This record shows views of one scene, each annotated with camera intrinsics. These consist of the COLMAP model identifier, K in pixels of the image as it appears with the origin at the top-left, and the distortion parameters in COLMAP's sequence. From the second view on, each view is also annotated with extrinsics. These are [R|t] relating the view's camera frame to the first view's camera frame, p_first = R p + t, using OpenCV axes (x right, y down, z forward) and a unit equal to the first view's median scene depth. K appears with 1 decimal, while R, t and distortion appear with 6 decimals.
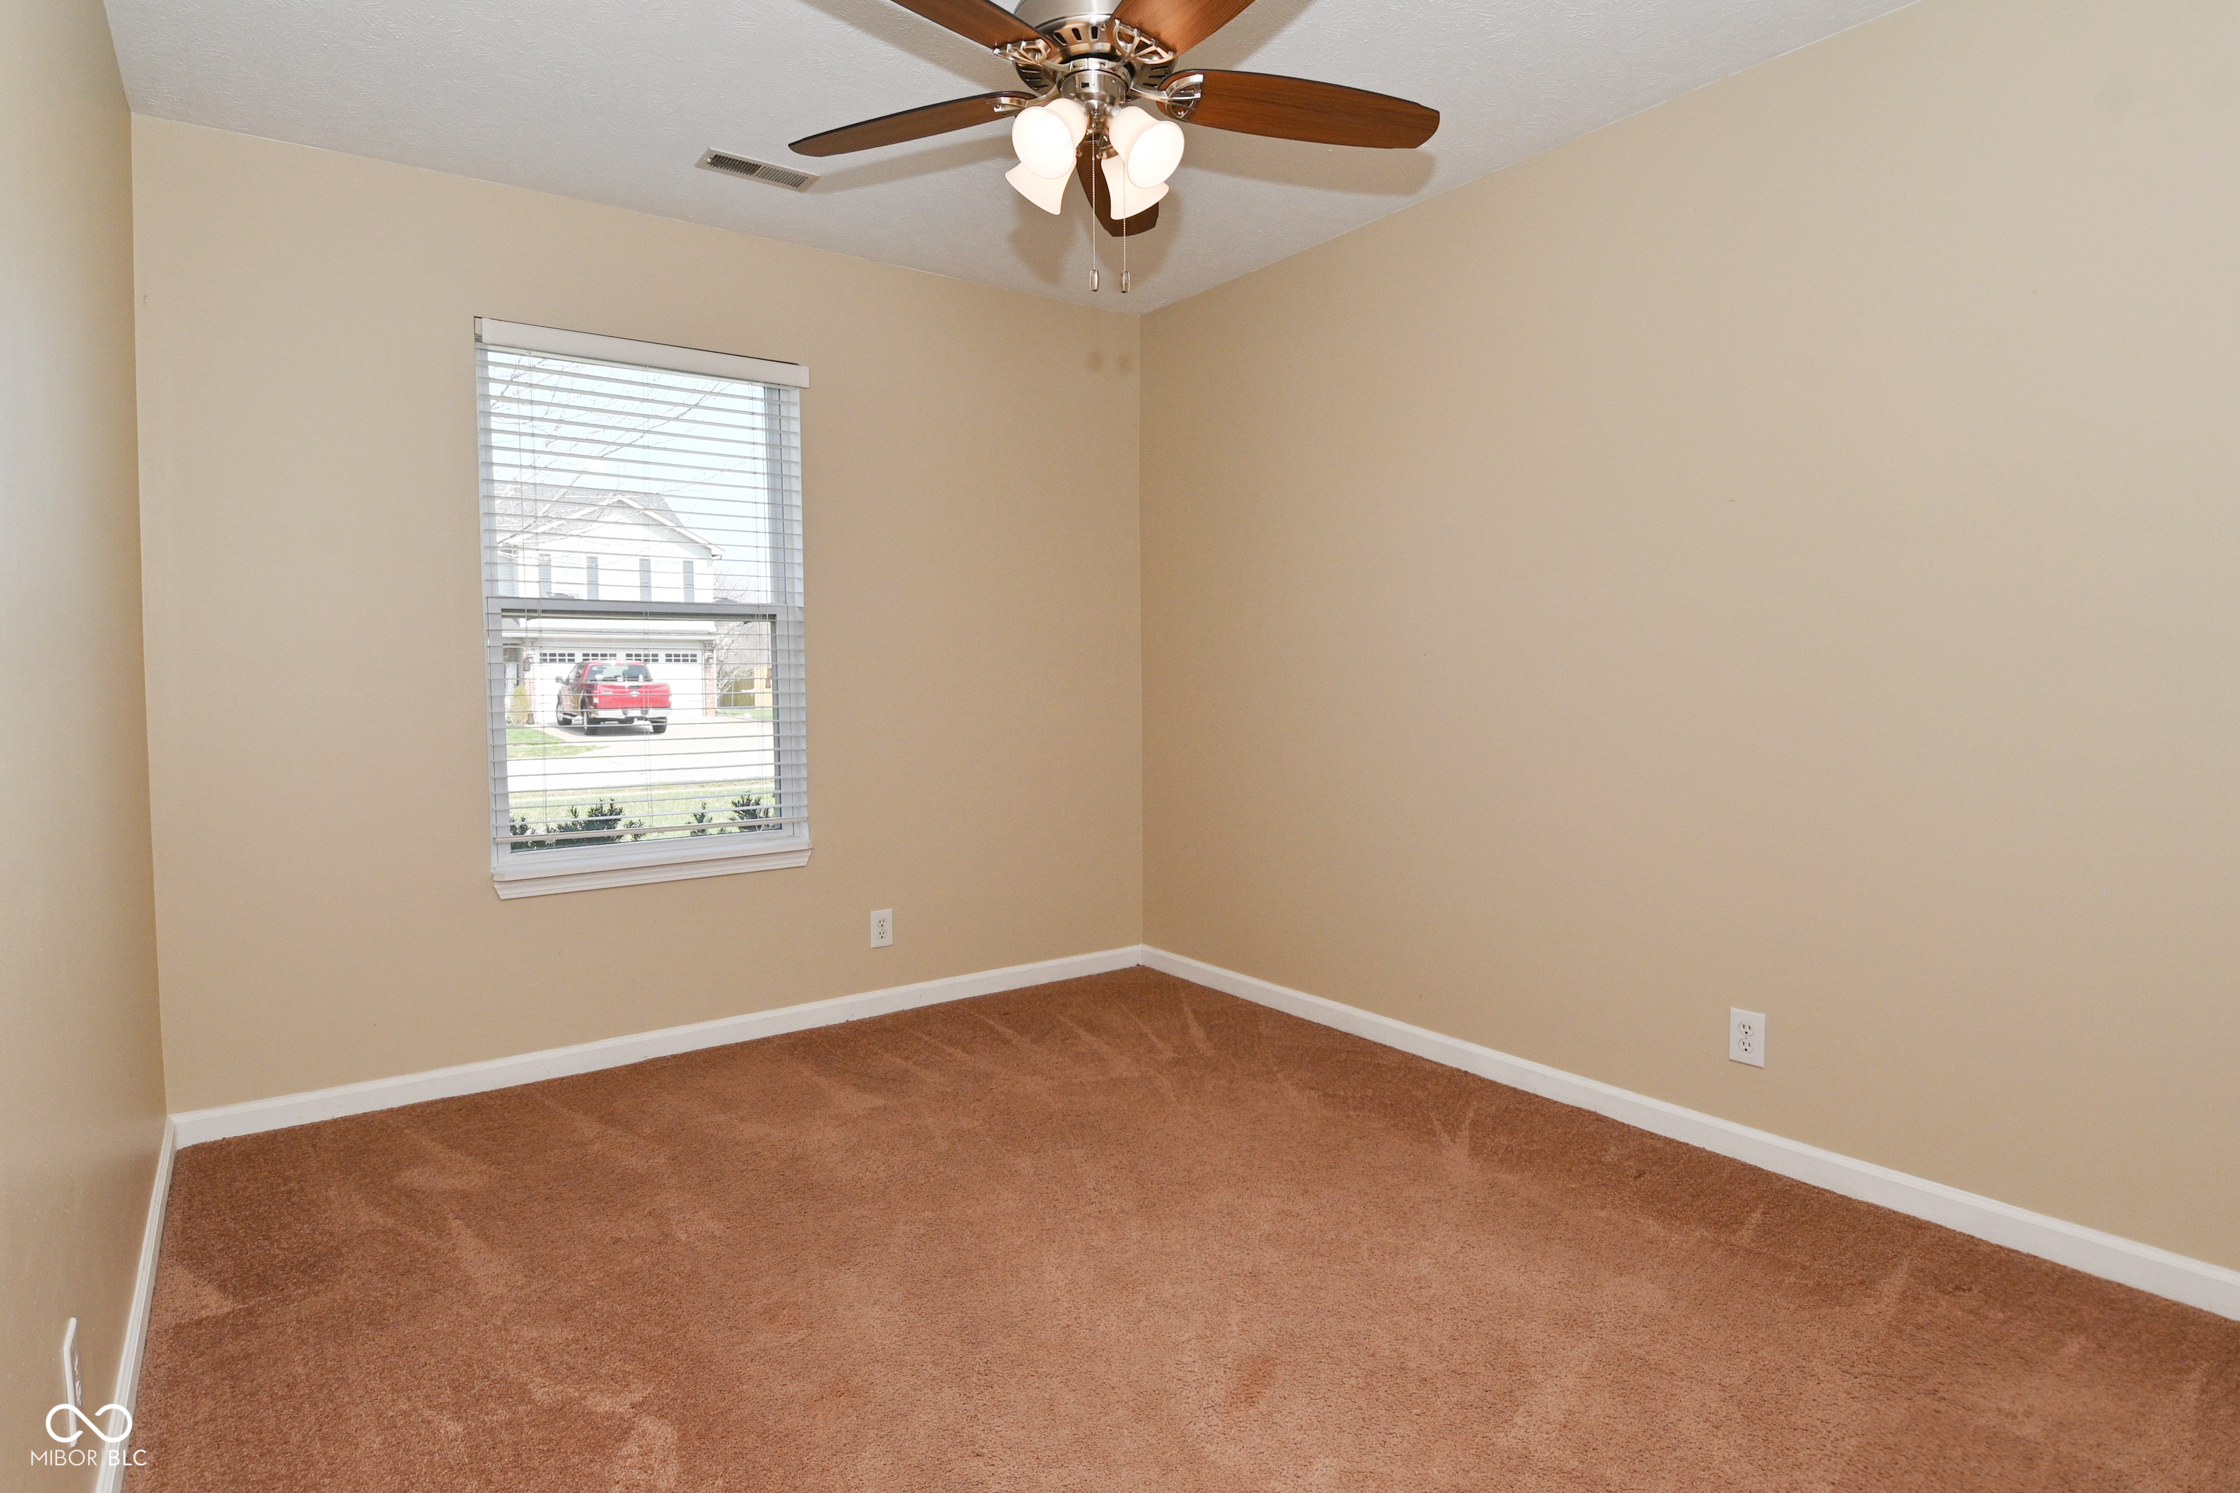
lens RADIAL K [[1184.6, 0, 1125.0], [0, 1184.6, 735.5], [0, 0, 1]] dist [0.017638, -0.028276]
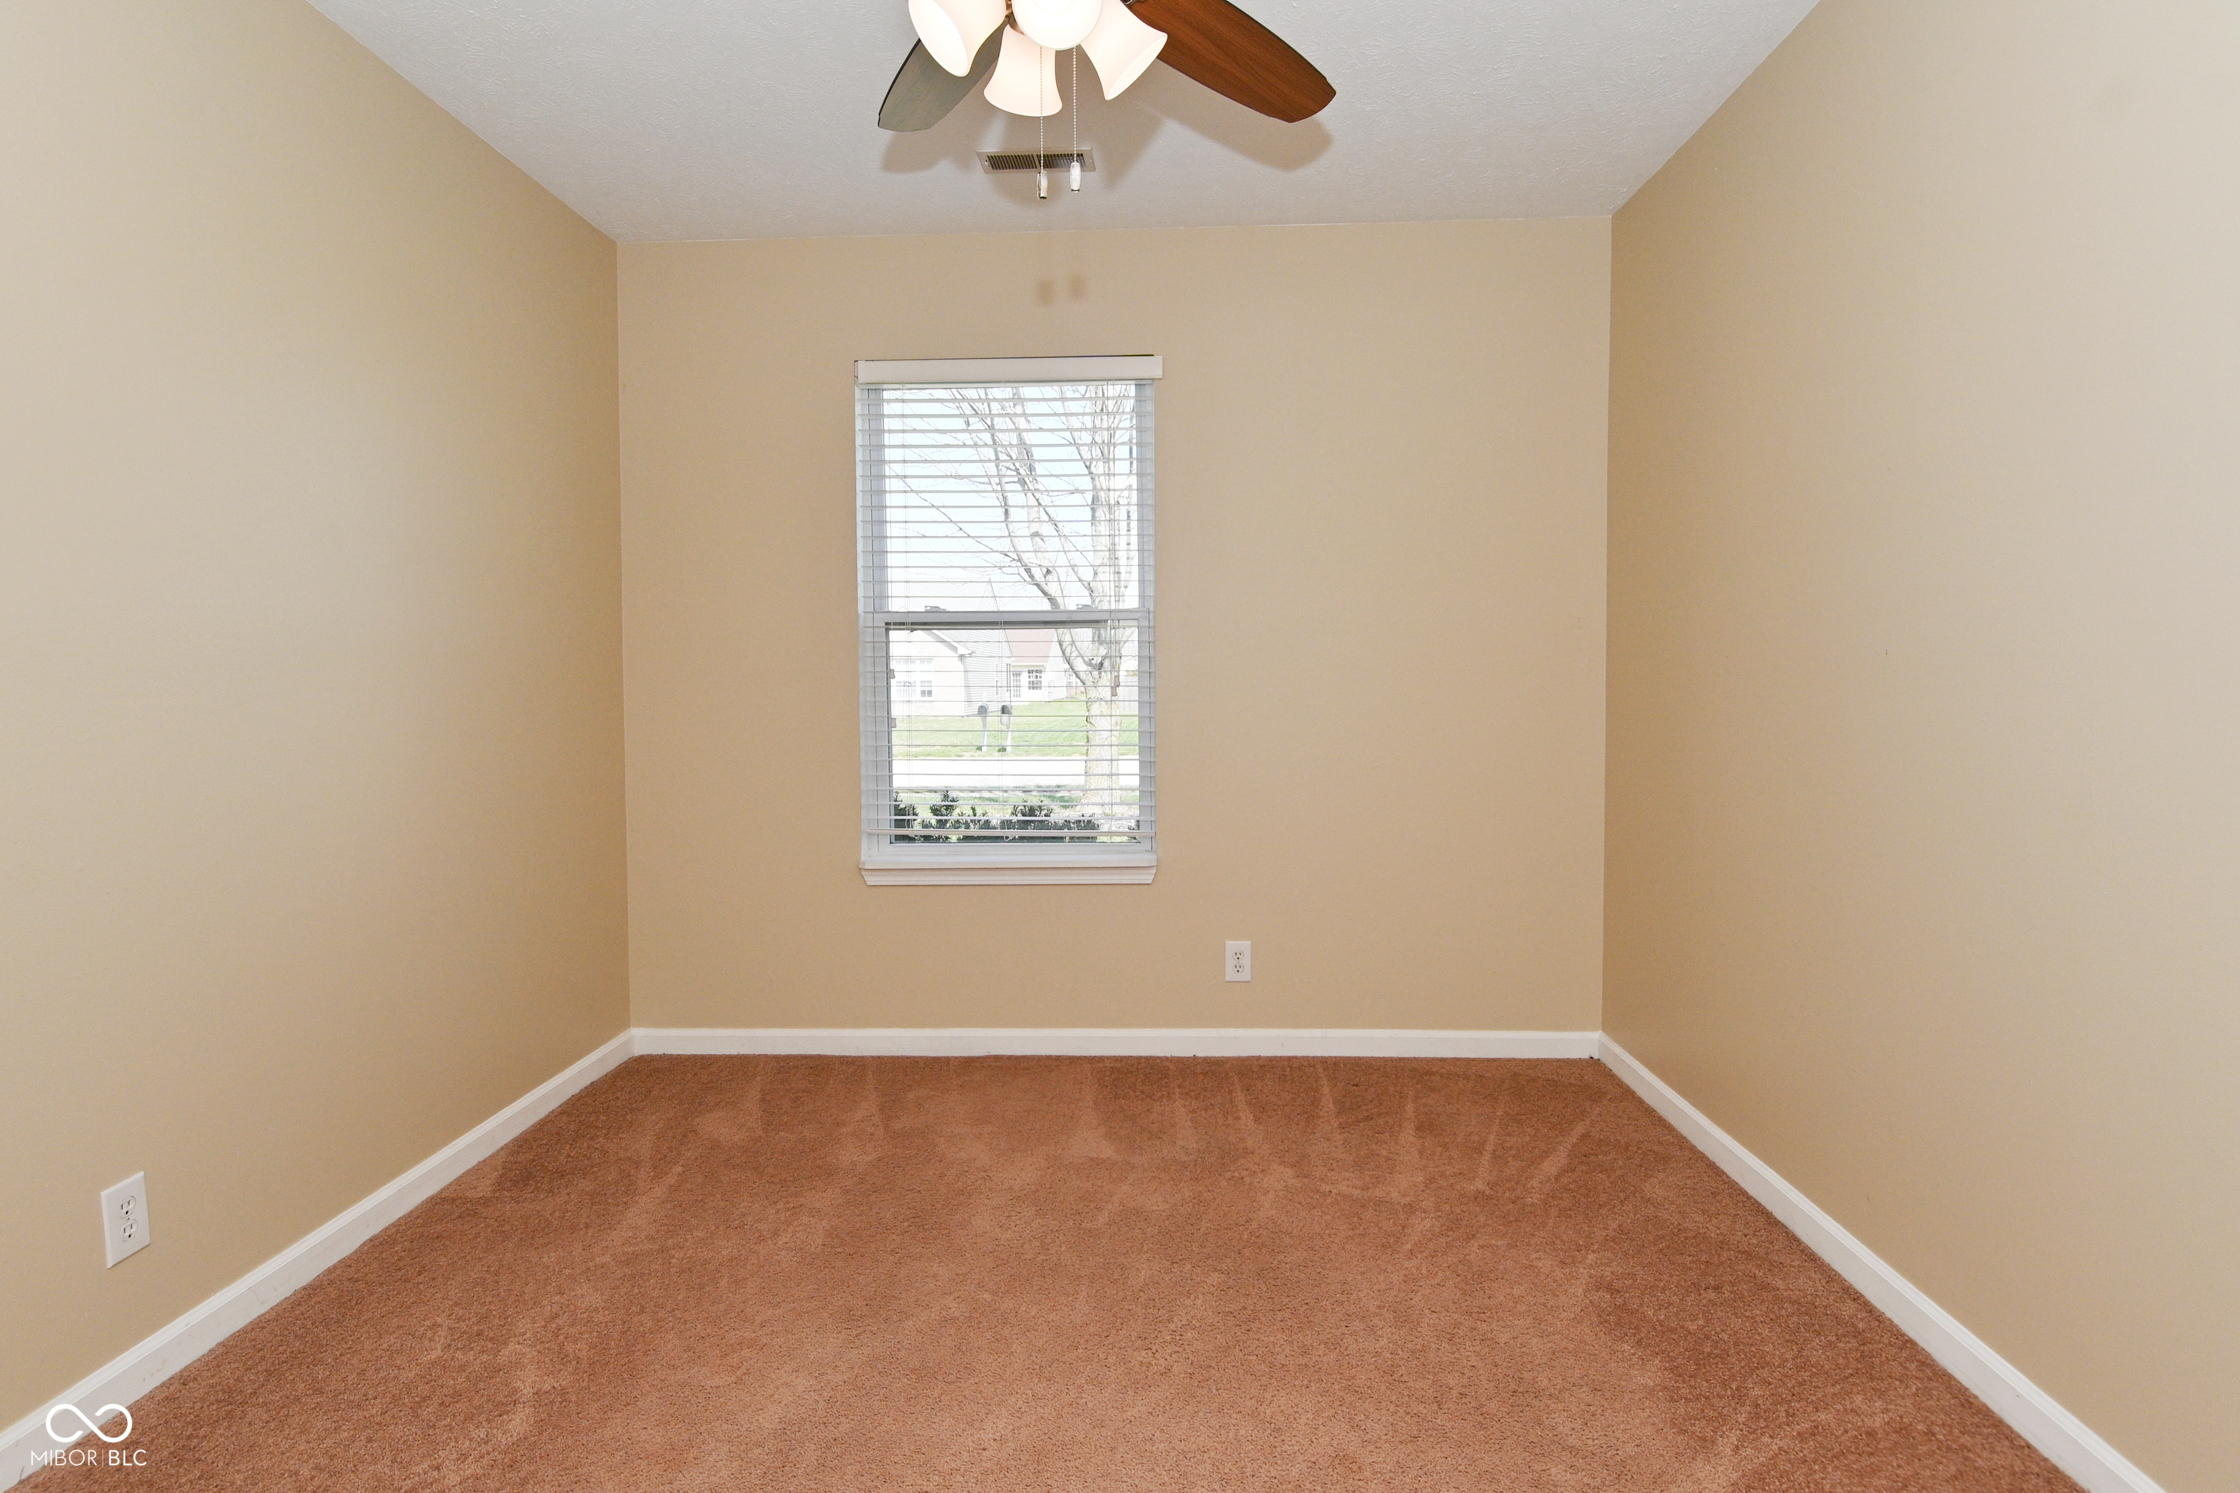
lens RADIAL K [[1184.6, 0, 1125.0], [0, 1184.6, 735.5], [0, 0, 1]] dist [0.017638, -0.028276]
pose [[0.784803, 0.029666, -0.619034, 0.341561], [-0.031780, 0.999466, 0.007607, -0.017383], [0.618929, 0.013703, 0.785327, 0.278551]]
